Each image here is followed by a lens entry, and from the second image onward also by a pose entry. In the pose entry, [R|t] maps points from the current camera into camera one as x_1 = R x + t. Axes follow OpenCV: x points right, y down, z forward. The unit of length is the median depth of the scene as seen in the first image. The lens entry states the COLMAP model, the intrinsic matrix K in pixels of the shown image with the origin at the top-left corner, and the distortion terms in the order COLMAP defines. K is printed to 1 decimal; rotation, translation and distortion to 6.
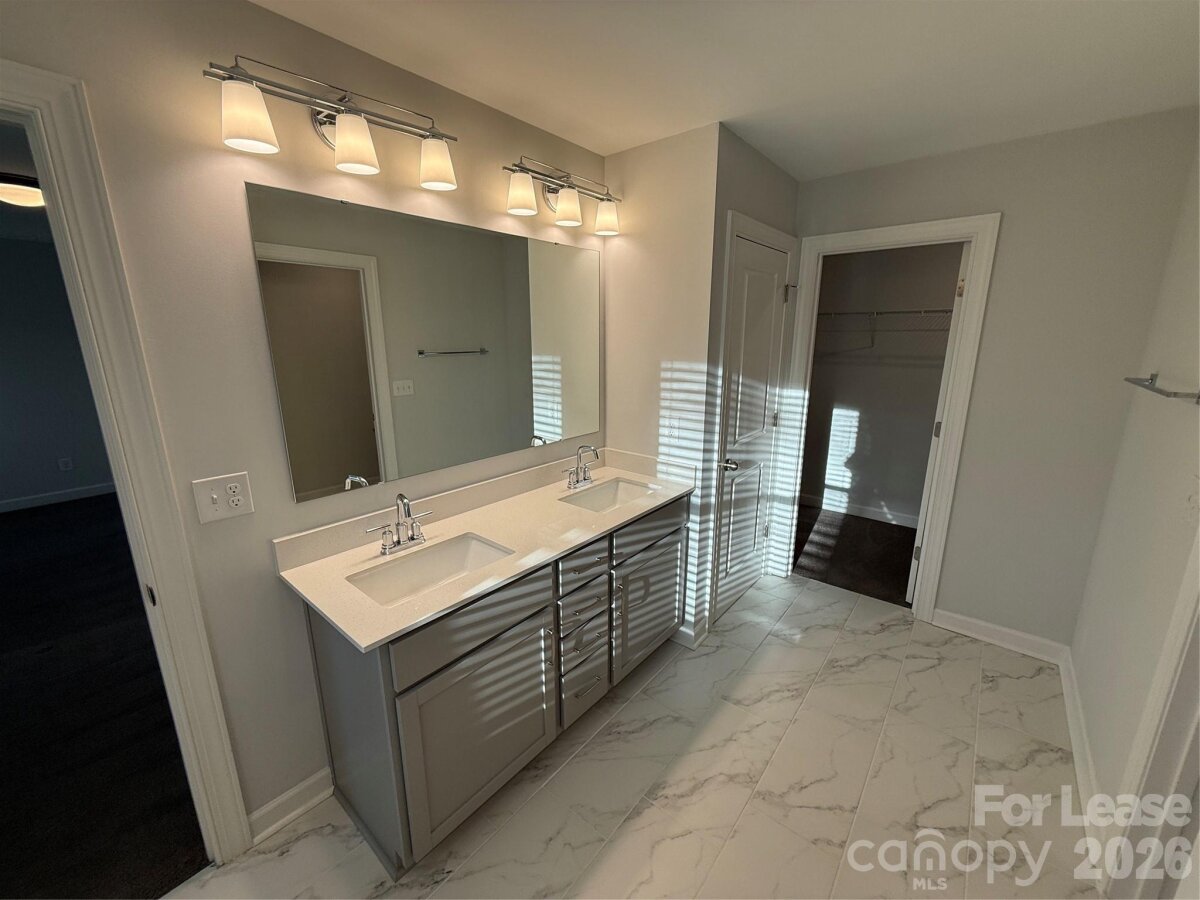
lens RADIAL K [[477.1, 0, 589.4], [0, 477.1, 443.4], [0, 0, 1]] dist [0.003513, -0.000623]
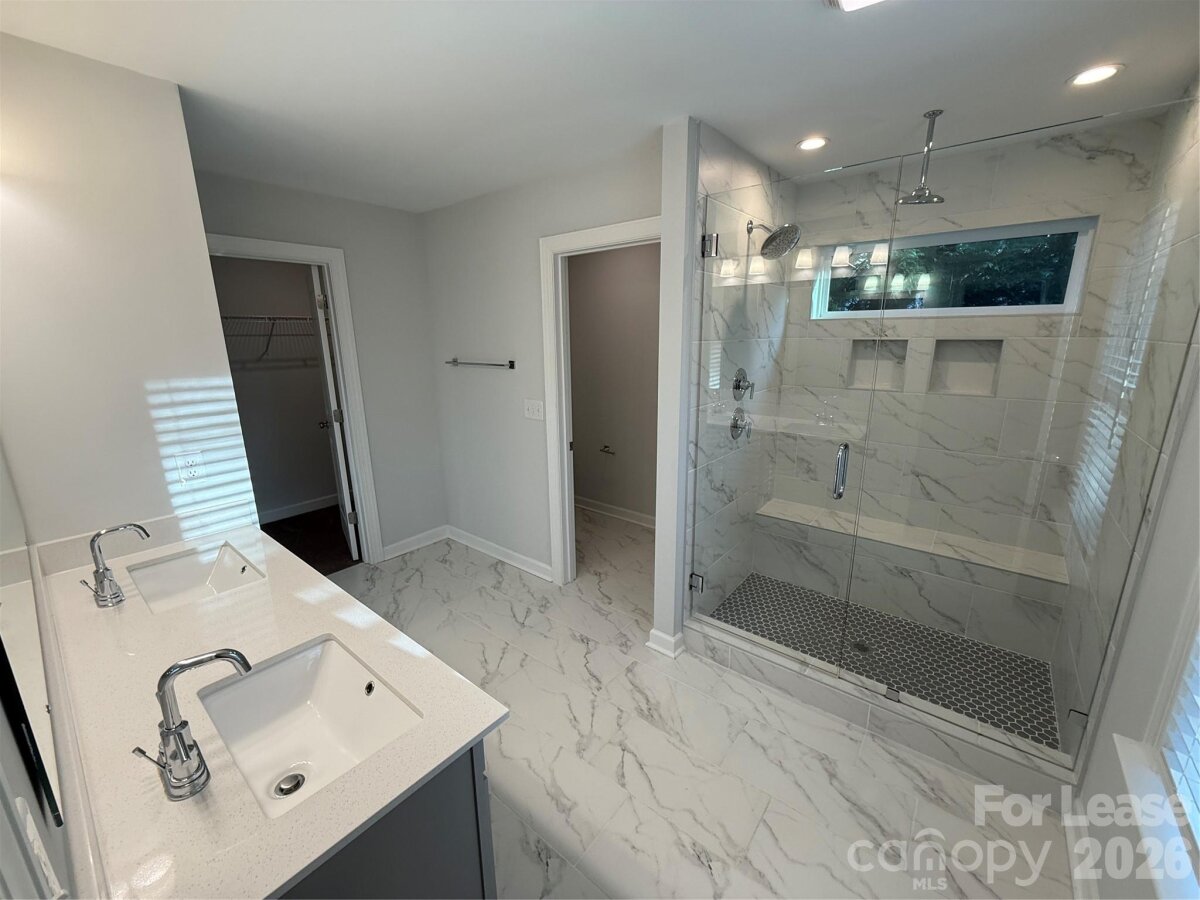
lens RADIAL K [[477.1, 0, 603.1], [0, 477.1, 449.4], [0, 0, 1]] dist [0.003513, -0.000623]
pose [[0.005209, -0.240148, 0.970722, -0.551988], [0.243229, 0.941887, 0.231709, -0.075168], [-0.969955, 0.234901, 0.063318, 0.315423]]
